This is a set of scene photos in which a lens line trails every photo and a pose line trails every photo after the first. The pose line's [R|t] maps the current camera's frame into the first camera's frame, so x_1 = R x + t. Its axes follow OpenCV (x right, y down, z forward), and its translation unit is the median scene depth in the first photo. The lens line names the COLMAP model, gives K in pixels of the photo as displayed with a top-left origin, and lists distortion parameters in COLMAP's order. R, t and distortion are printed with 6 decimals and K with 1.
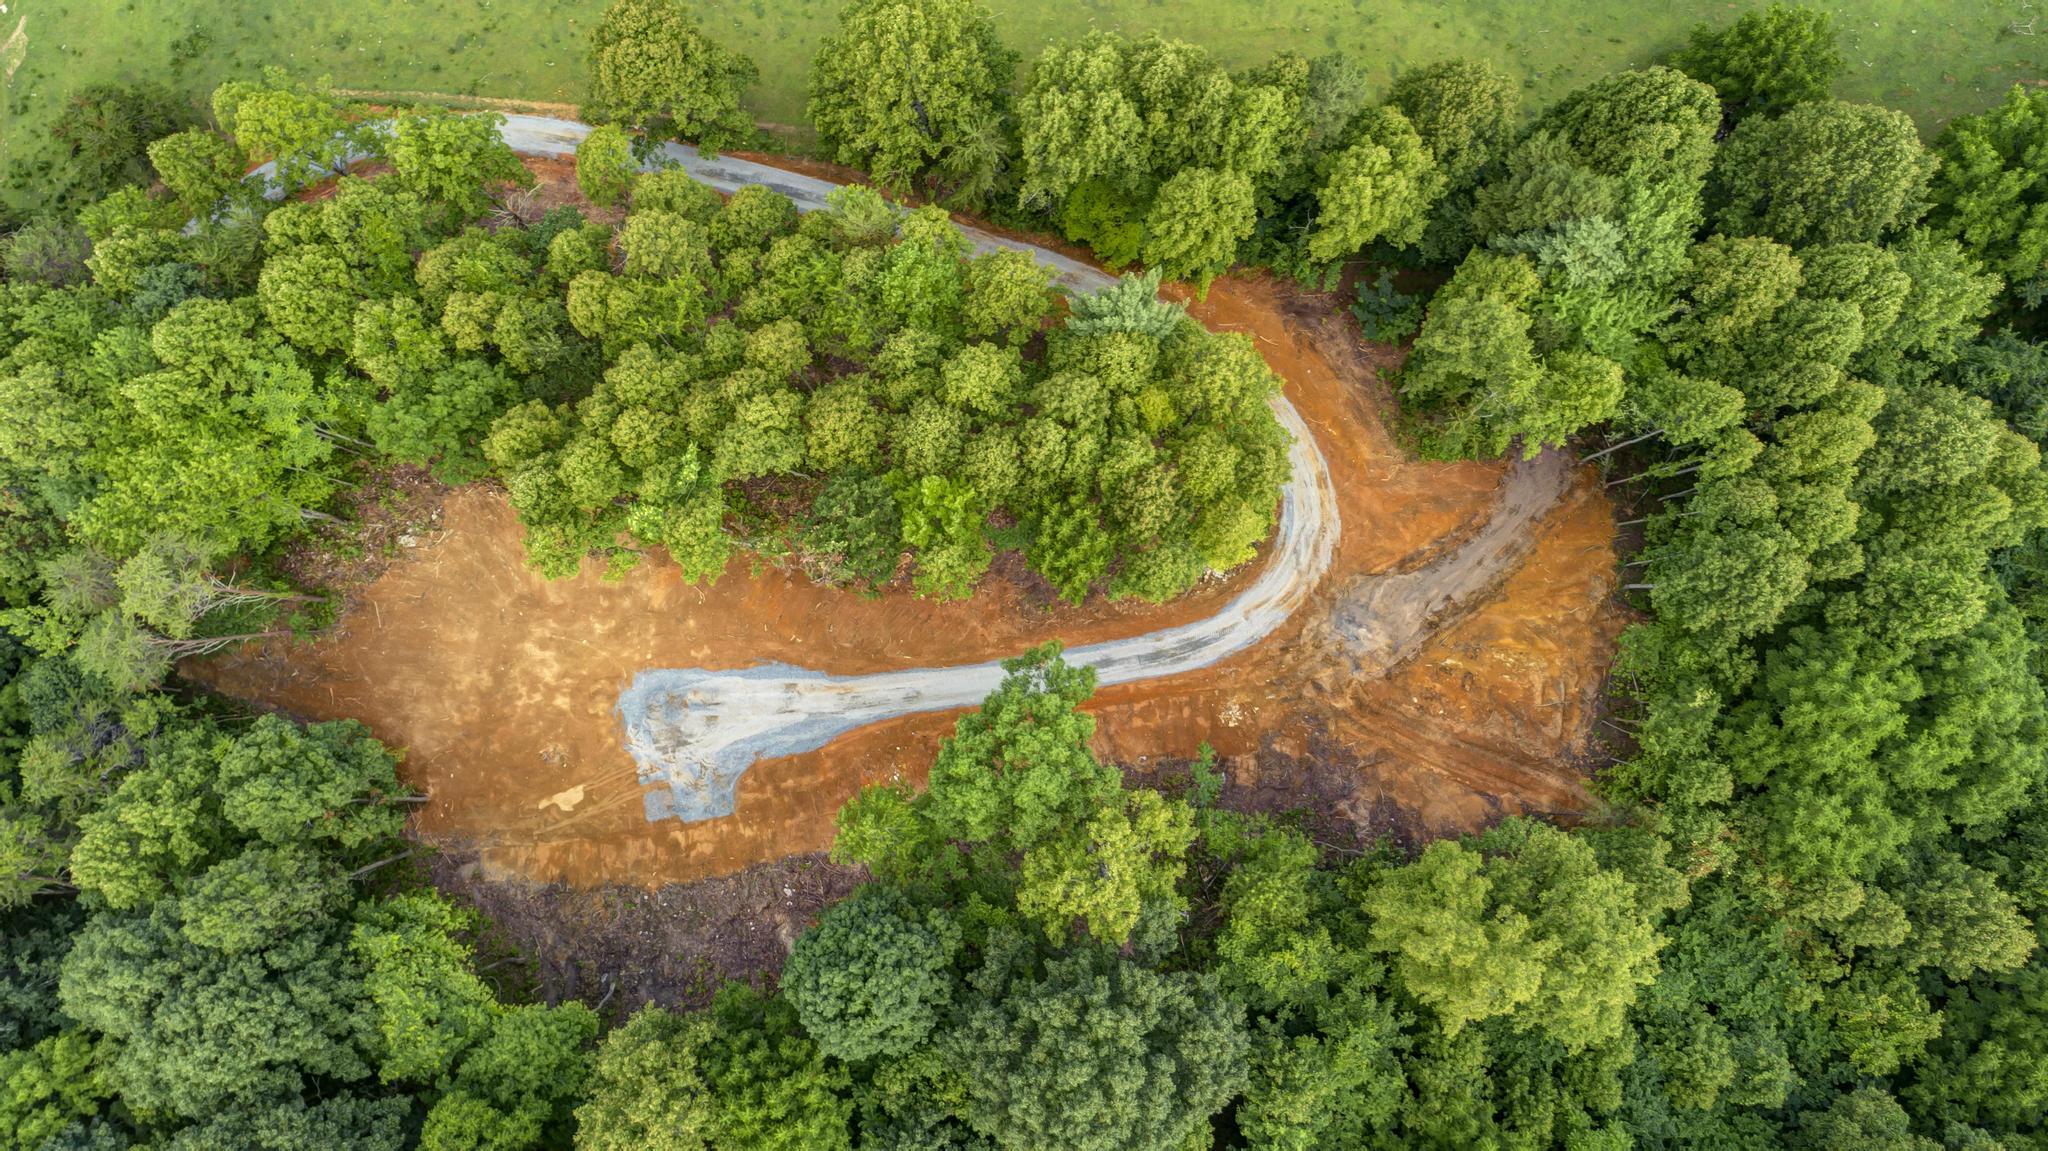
lens RADIAL K [[1362.9, 0, 1019.7], [0, 1362.9, 569.7], [0, 0, 1]] dist [0.020671, 0.007745]
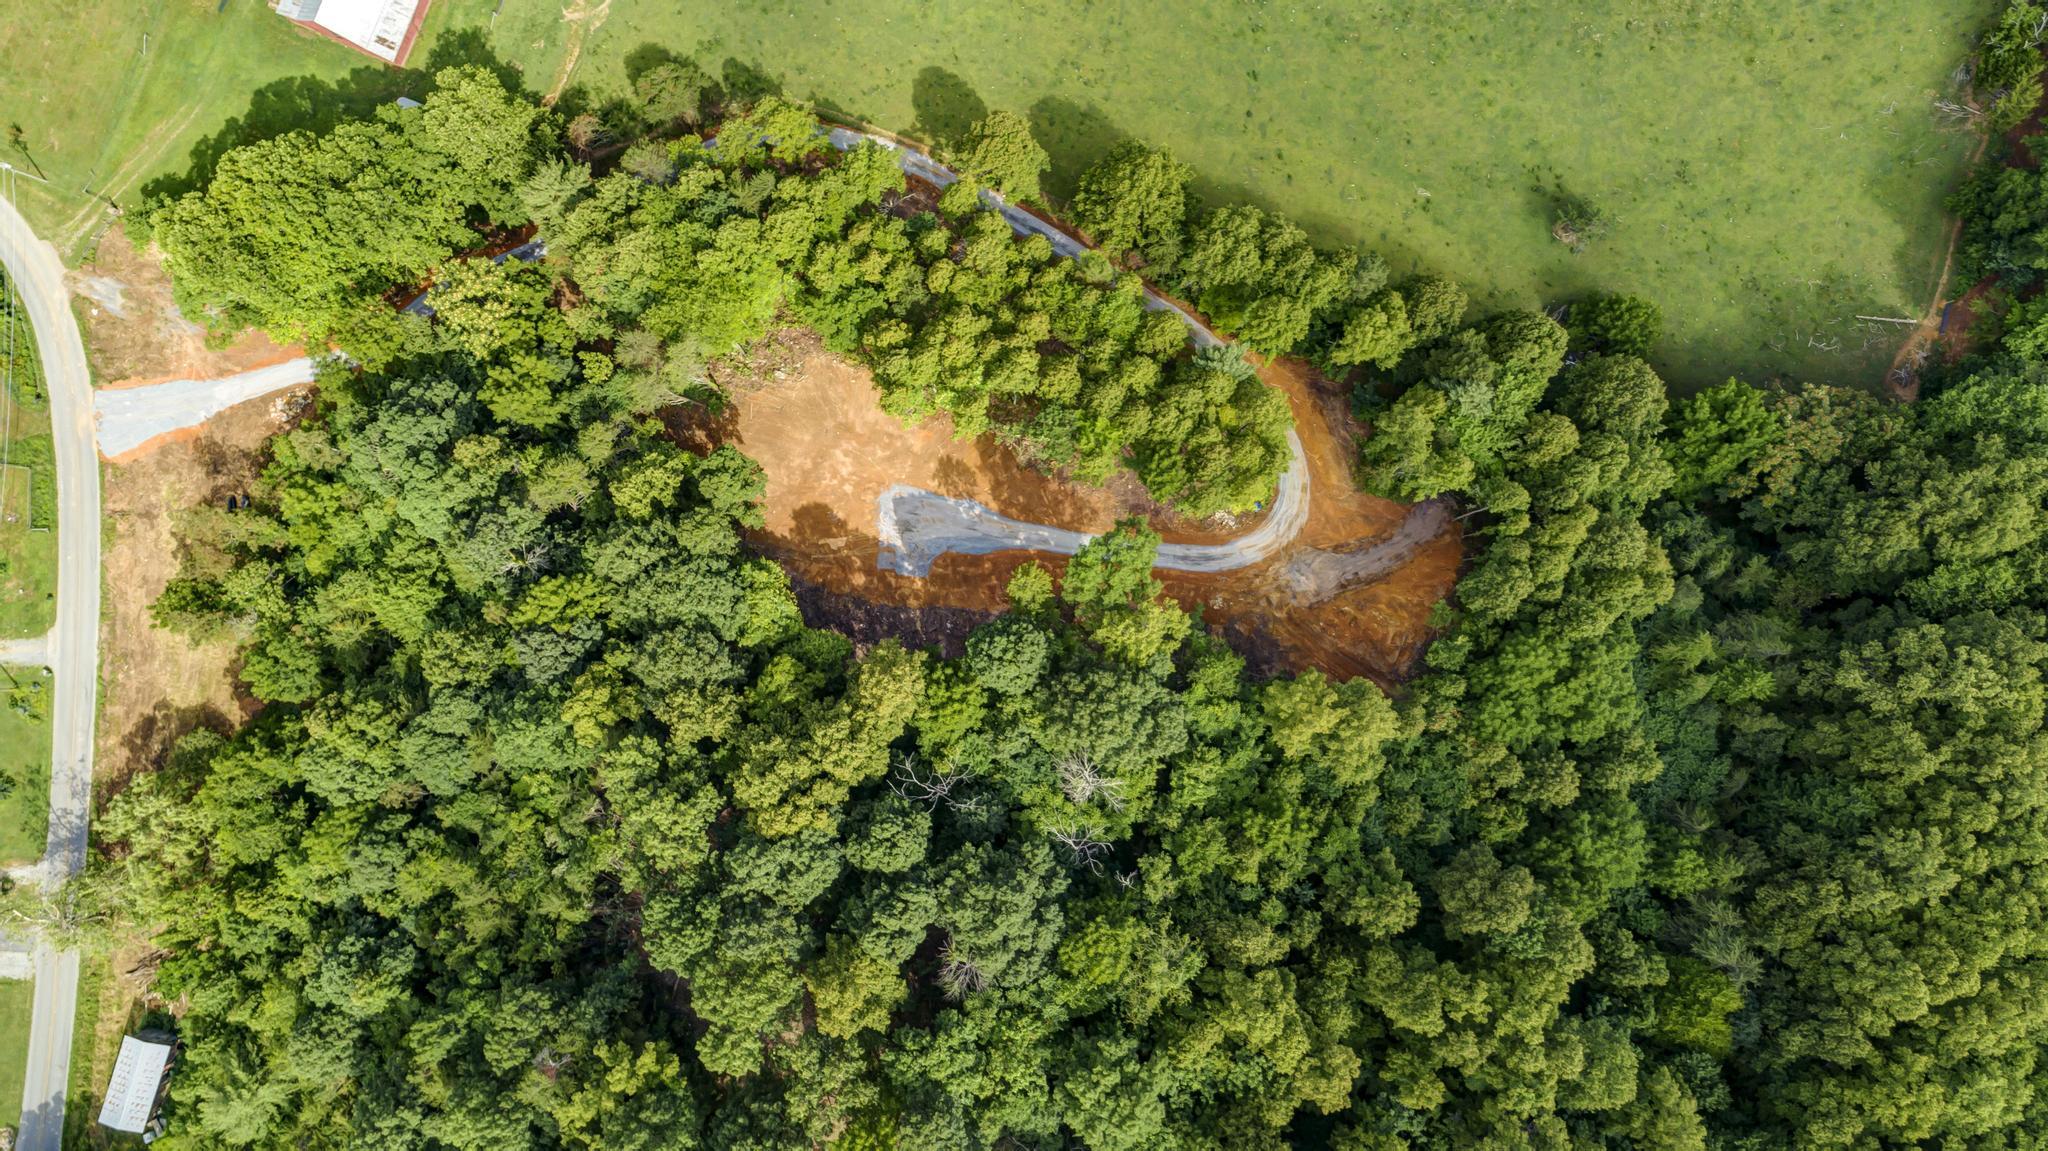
lens RADIAL K [[1362.9, 0, 1019.3], [0, 1362.9, 579.9], [0, 0, 1]] dist [0.020671, 0.007745]
pose [[0.962016, 0.272805, 0.010116, -0.127870], [-0.272830, 0.962061, 0.001219, 0.167246], [-0.009399, -0.003933, 0.999948, -0.838181]]
